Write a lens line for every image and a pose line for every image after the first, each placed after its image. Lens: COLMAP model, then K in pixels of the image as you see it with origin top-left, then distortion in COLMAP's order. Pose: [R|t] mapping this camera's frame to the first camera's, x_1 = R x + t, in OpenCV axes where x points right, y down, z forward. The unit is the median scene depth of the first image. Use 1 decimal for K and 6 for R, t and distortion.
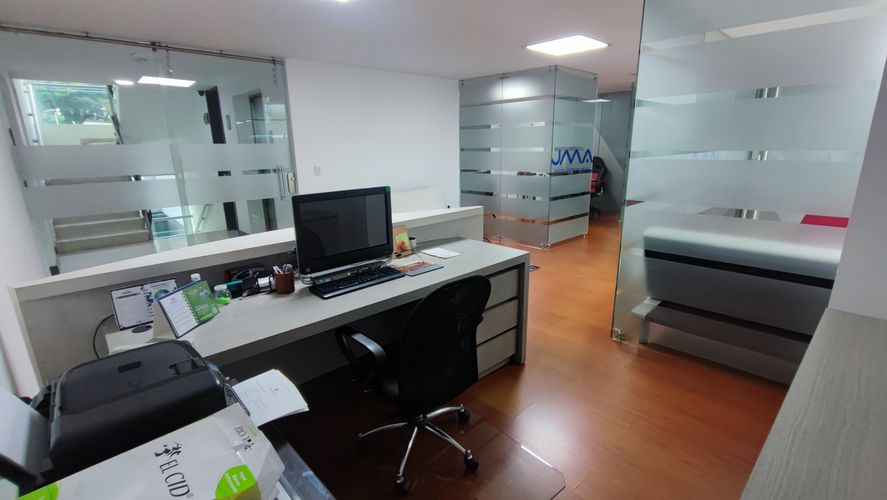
lens RADIAL K [[395.8, 0, 442.1], [0, 395.8, 249.1], [0, 0, 1]] dist [-0.004192, -0.000186]
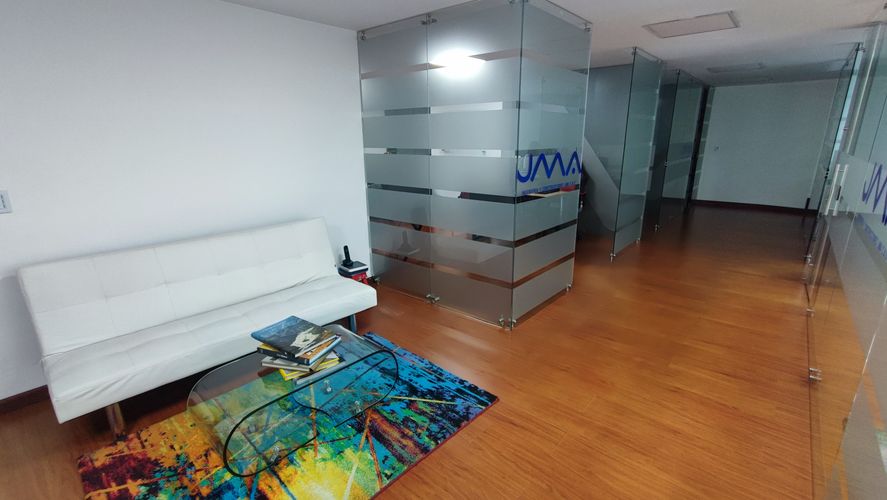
lens RADIAL K [[395.8, 0, 447.1], [0, 395.8, 246.0], [0, 0, 1]] dist [-0.004192, -0.000186]
pose [[0.994502, -0.016805, 0.103357, 0.118767], [0.016394, 0.999854, 0.004824, -0.122481], [-0.103423, -0.003103, 0.994633, 0.447514]]
